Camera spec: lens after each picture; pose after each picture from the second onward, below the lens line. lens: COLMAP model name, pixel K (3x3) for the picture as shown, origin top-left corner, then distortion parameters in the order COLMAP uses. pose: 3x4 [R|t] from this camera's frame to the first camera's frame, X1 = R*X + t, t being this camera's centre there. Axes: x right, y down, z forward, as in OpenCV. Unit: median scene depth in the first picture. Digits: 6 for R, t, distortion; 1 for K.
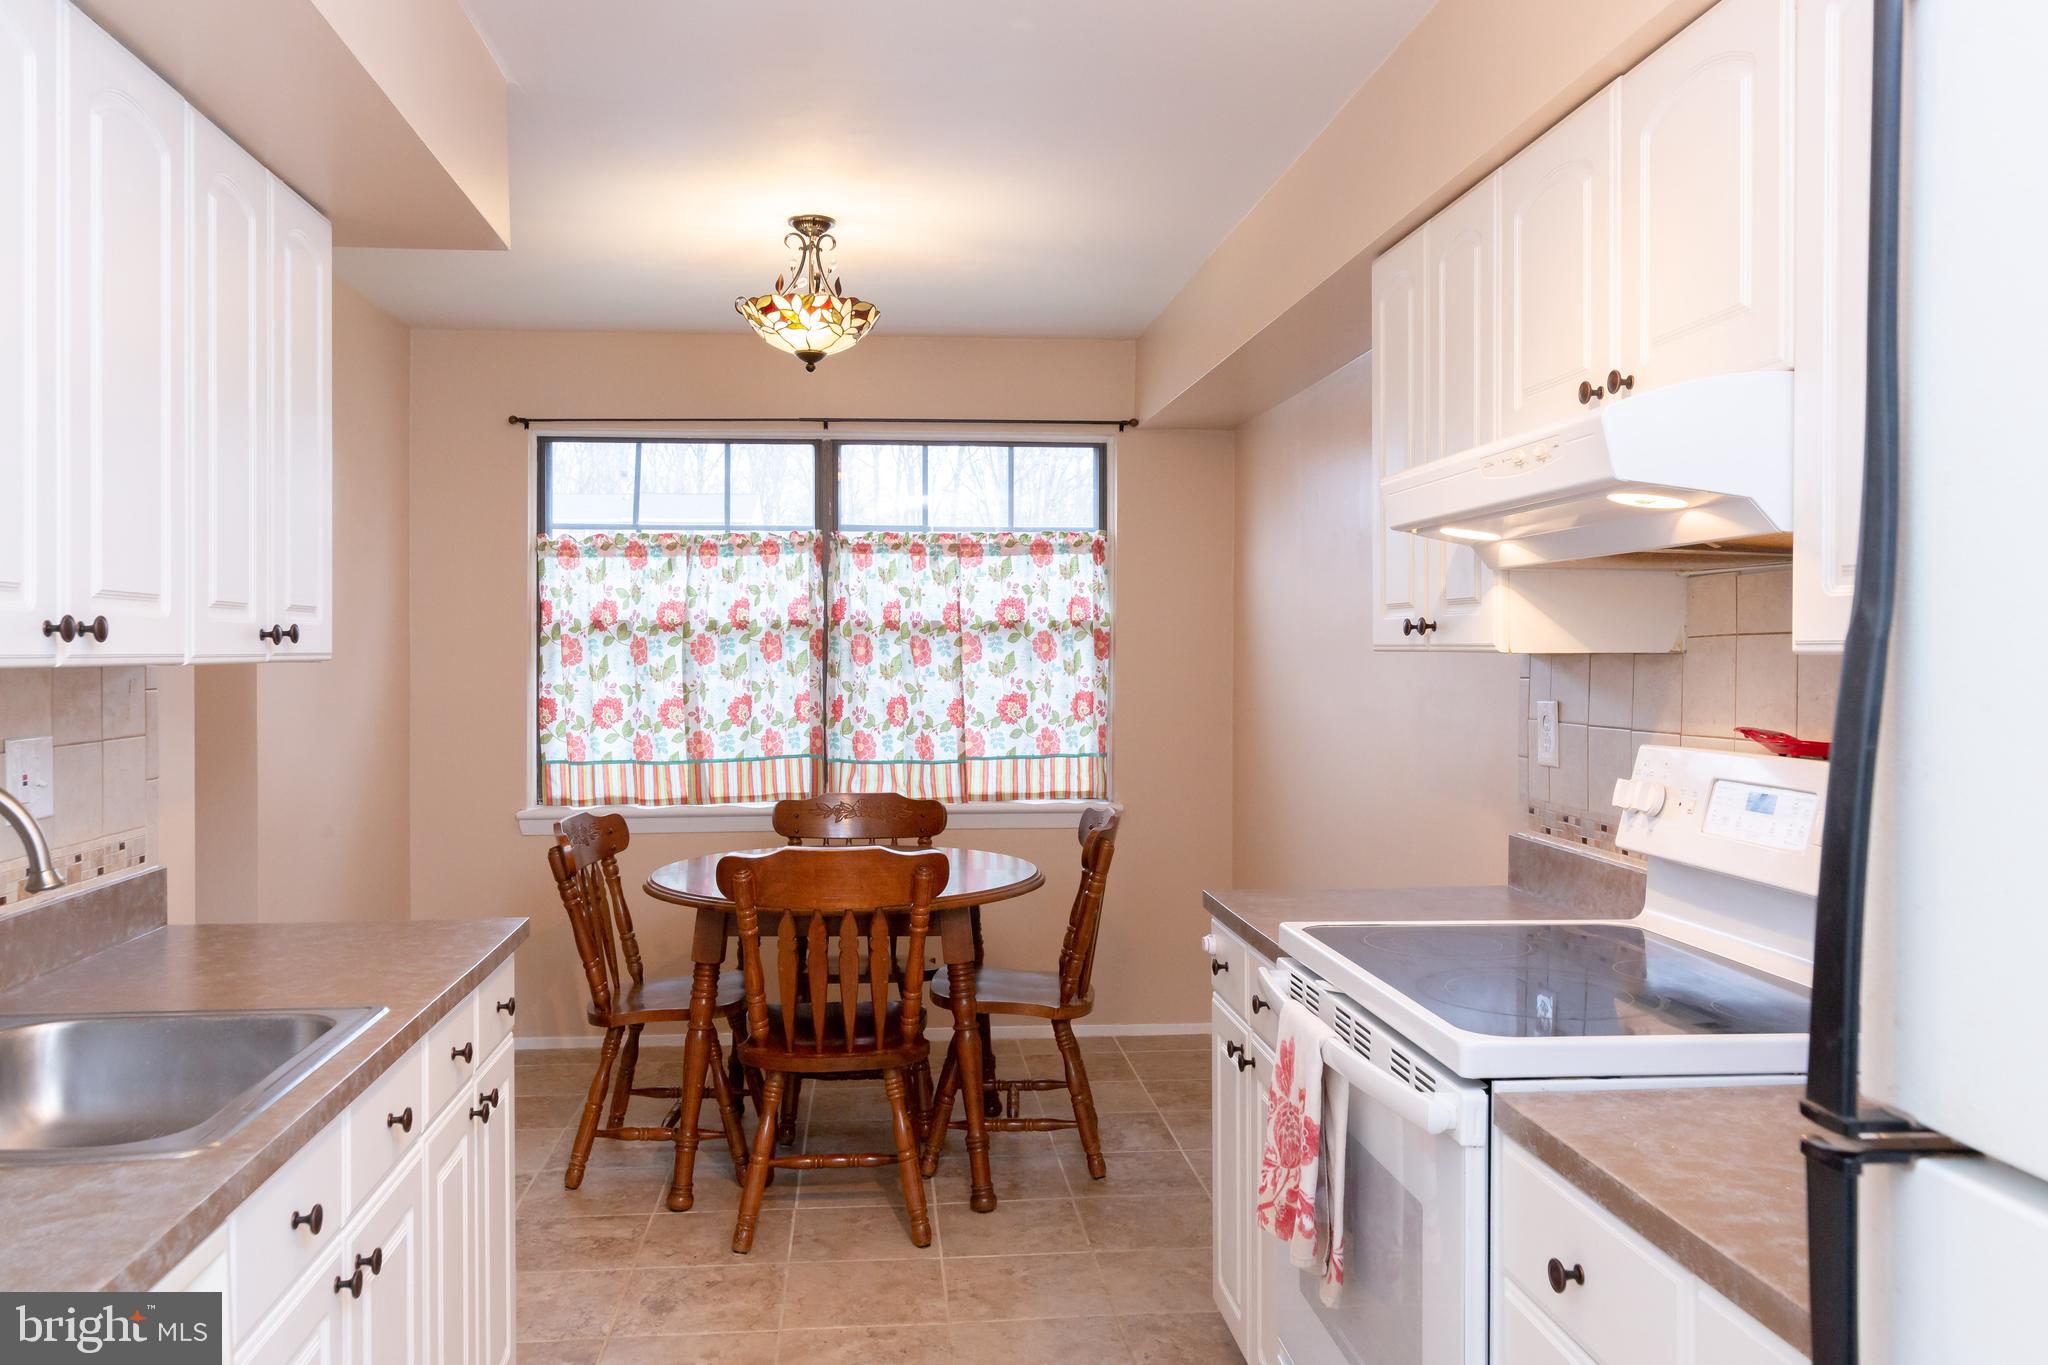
lens RADIAL K [[1650.3, 0, 980.3], [0, 1650.3, 705.5], [0, 0, 1]] dist [-0.000216, 0.002147]
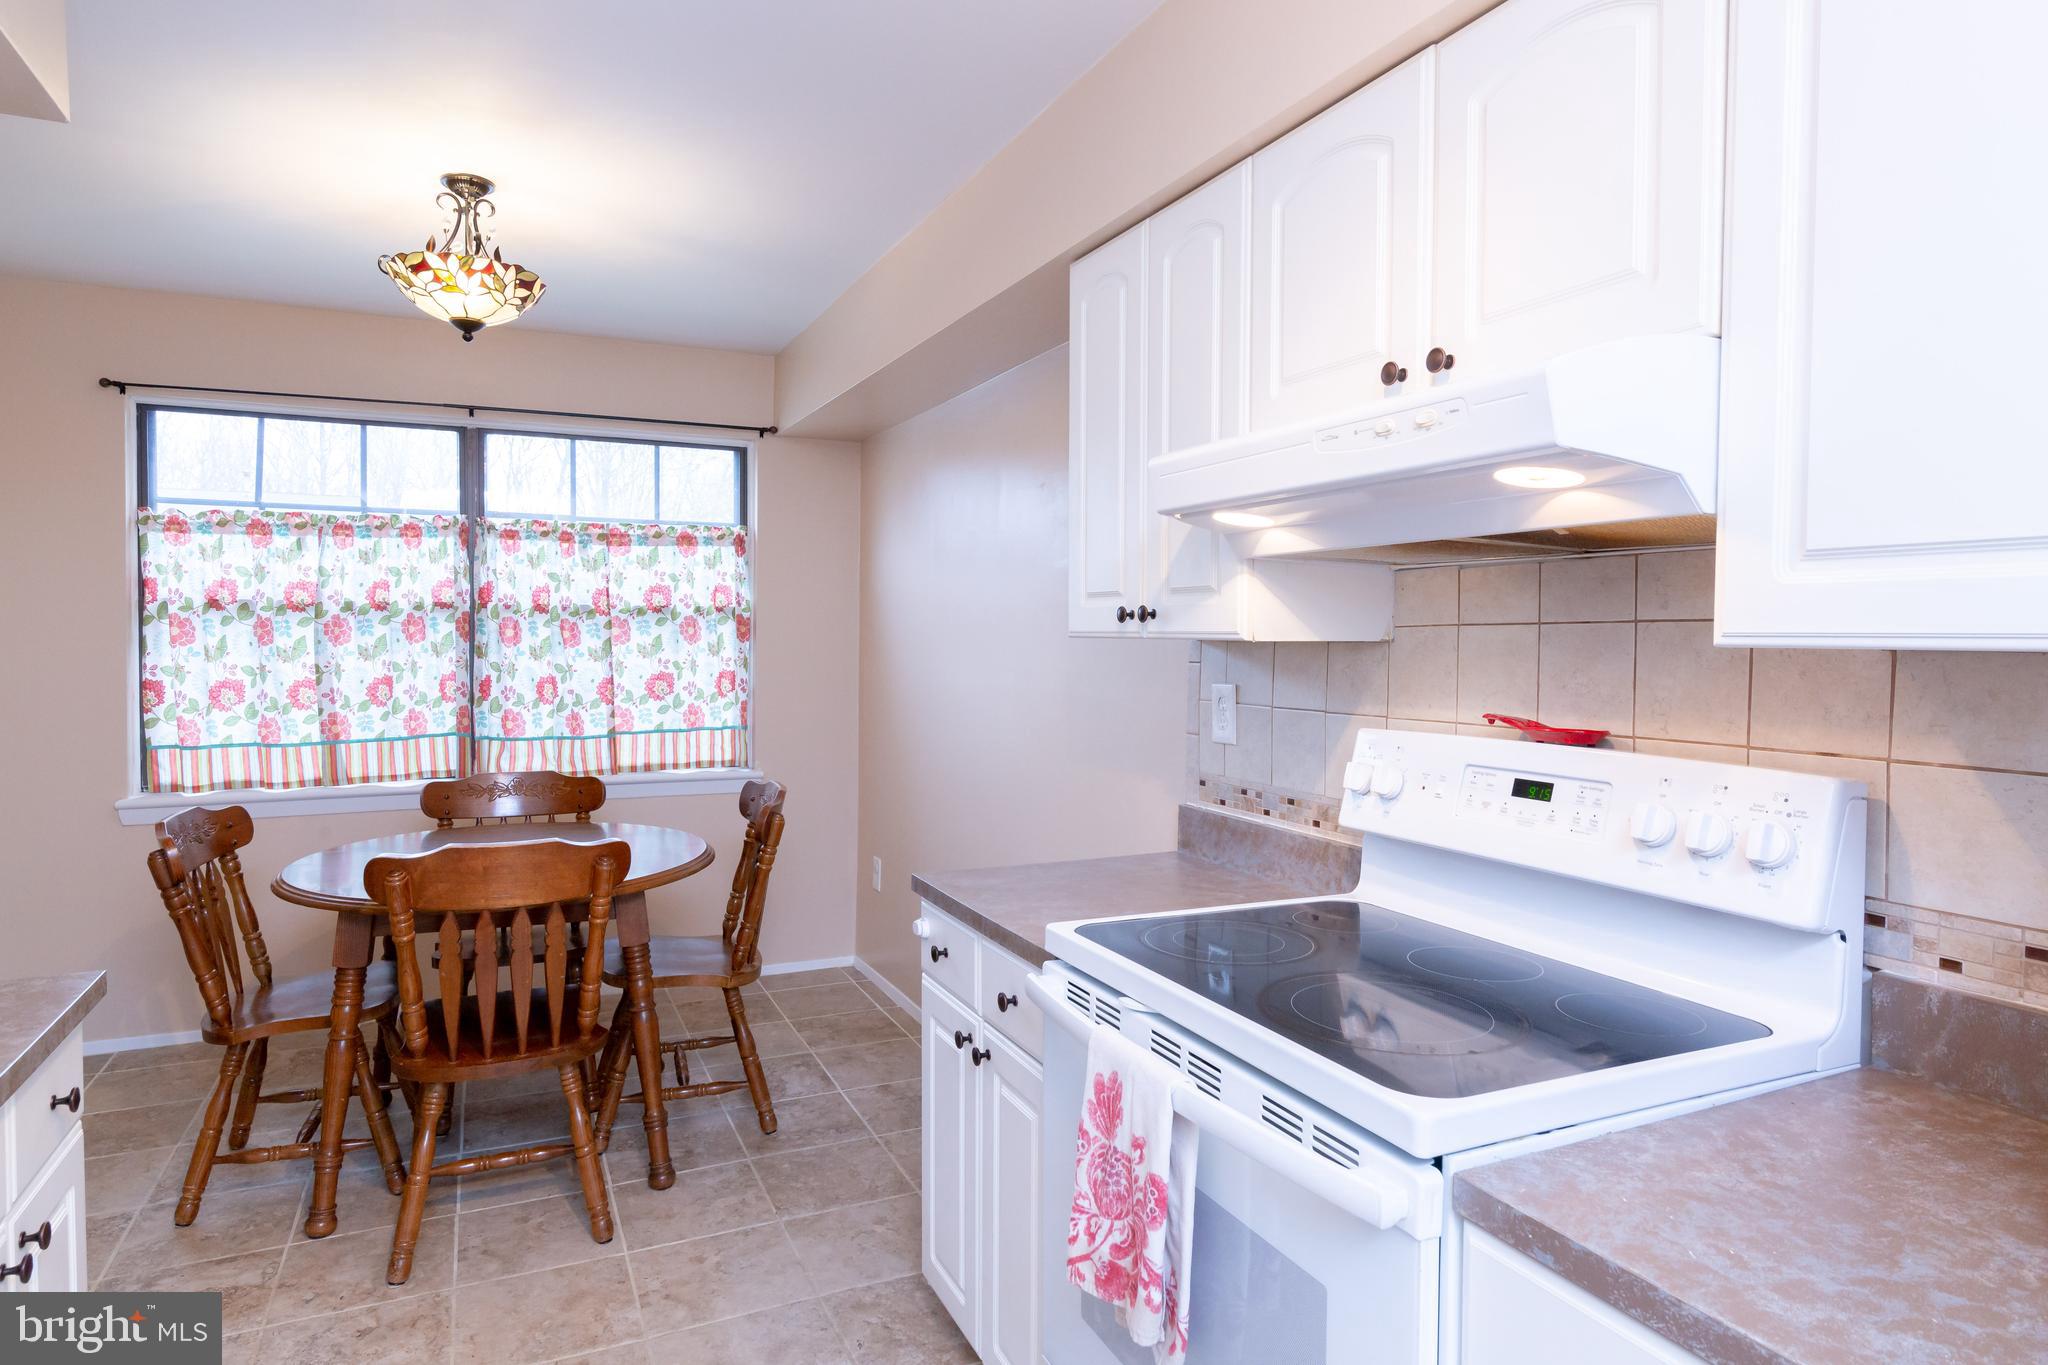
lens RADIAL K [[1212.4, 0, 1024.0], [0, 1212.4, 682.5], [0, 0, 1]] dist [0.000319, -0.000698]
pose [[0.937373, -0.007742, 0.348242, -0.035177], [0.005150, 0.999952, 0.008367, -0.006483], [-0.348290, -0.006050, 0.937367, 0.171085]]
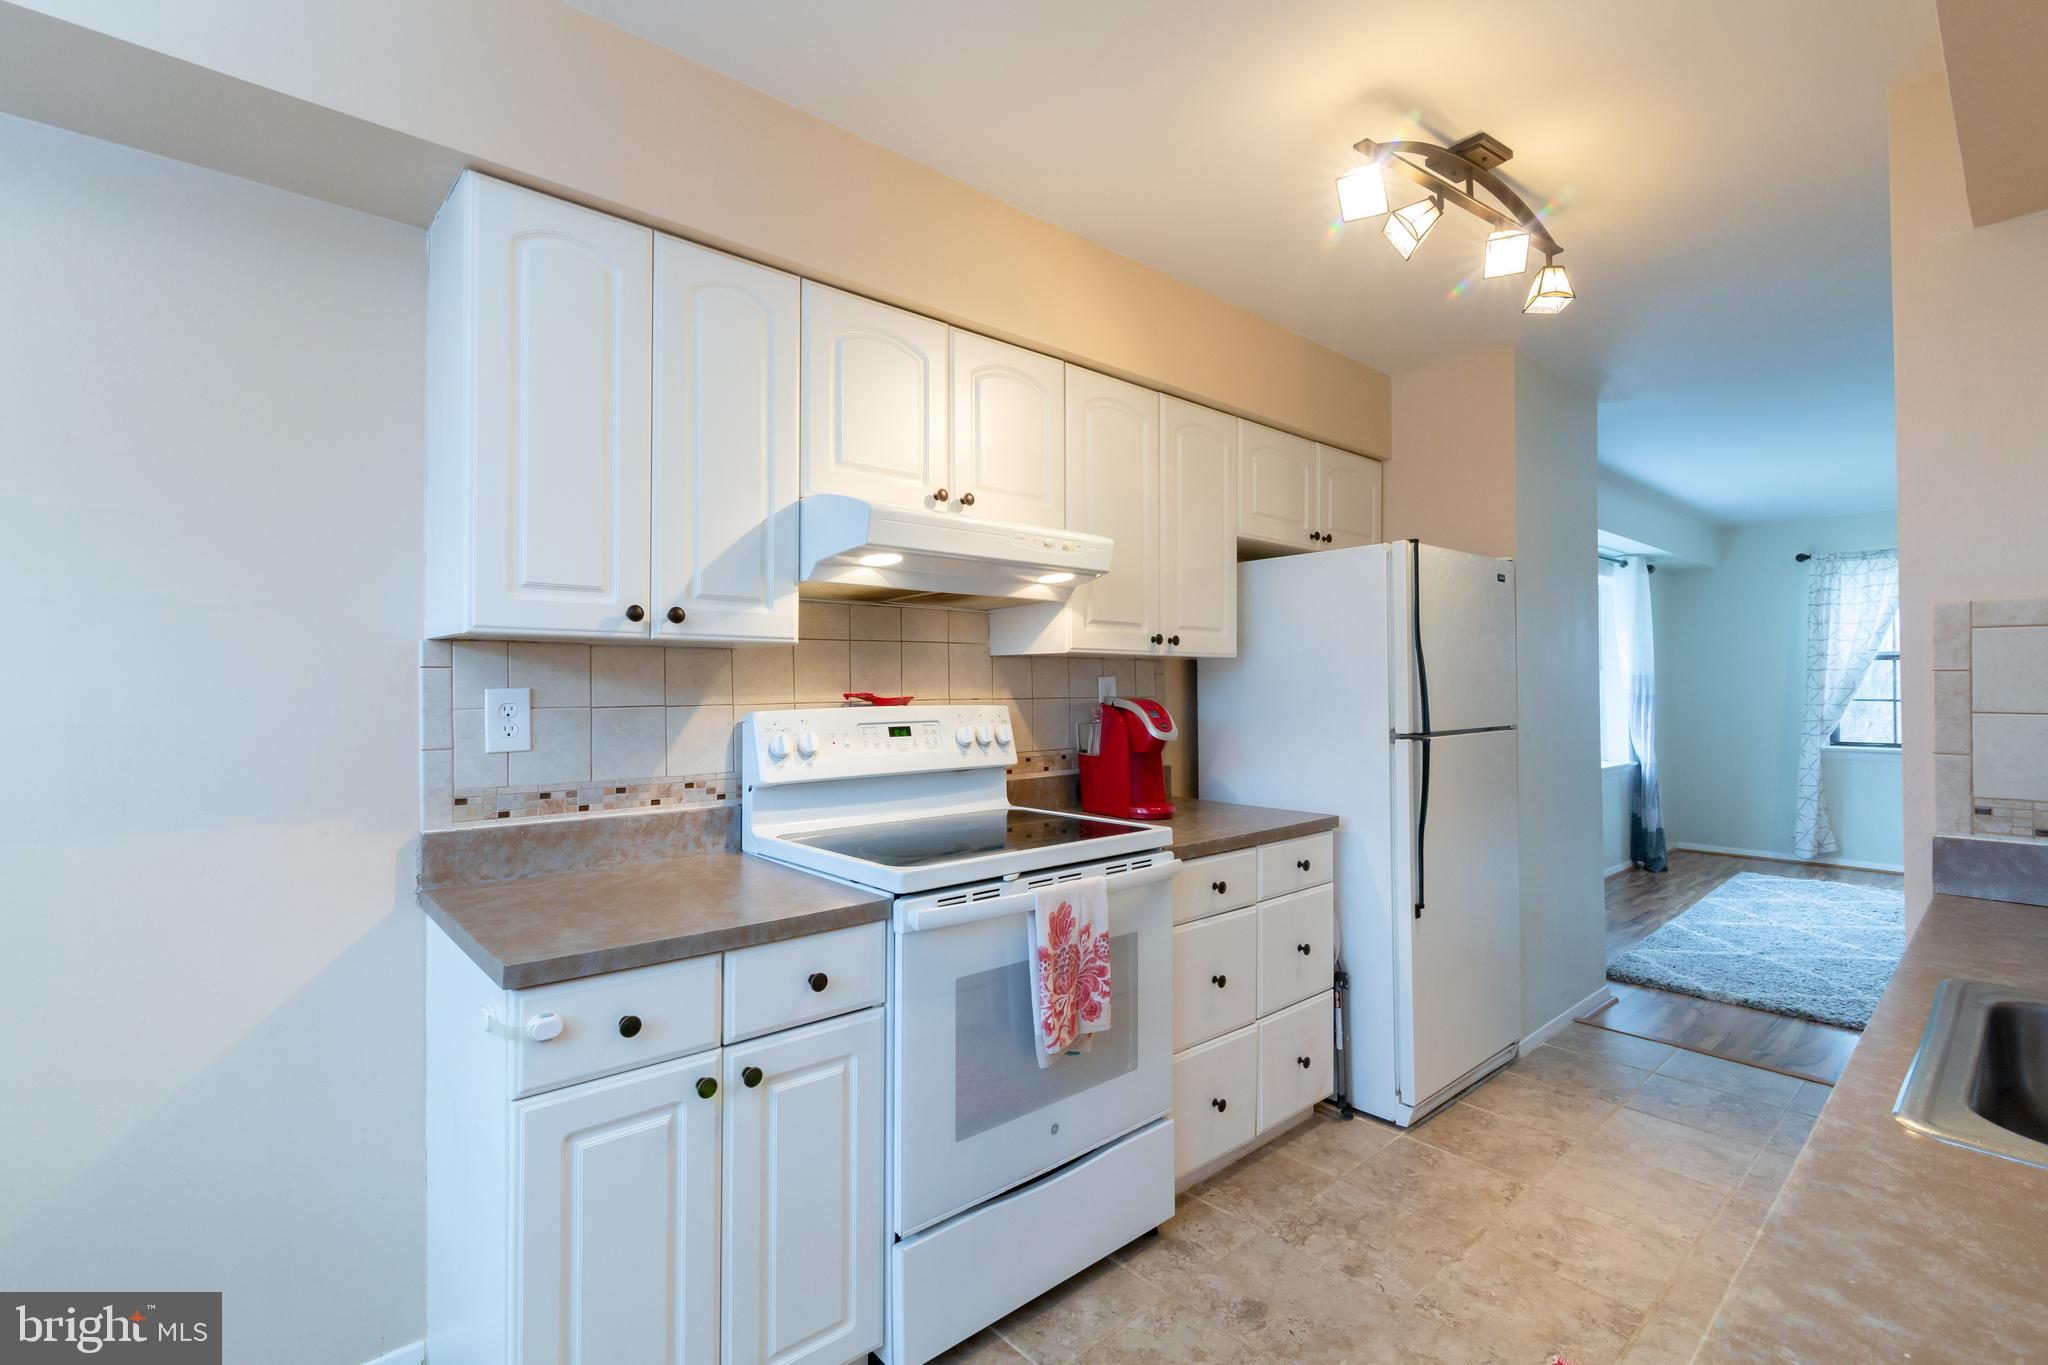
lens RADIAL K [[932.3, 0, 1024.0], [0, 932.3, 682.5], [0, 0, 1]] dist [-0.000933, -0.000158]
pose [[-0.608334, 0.005115, 0.793665, -0.189753], [0.030728, 0.999381, 0.017112, -0.004226], [-0.793086, 0.034797, -0.608115, 0.644133]]
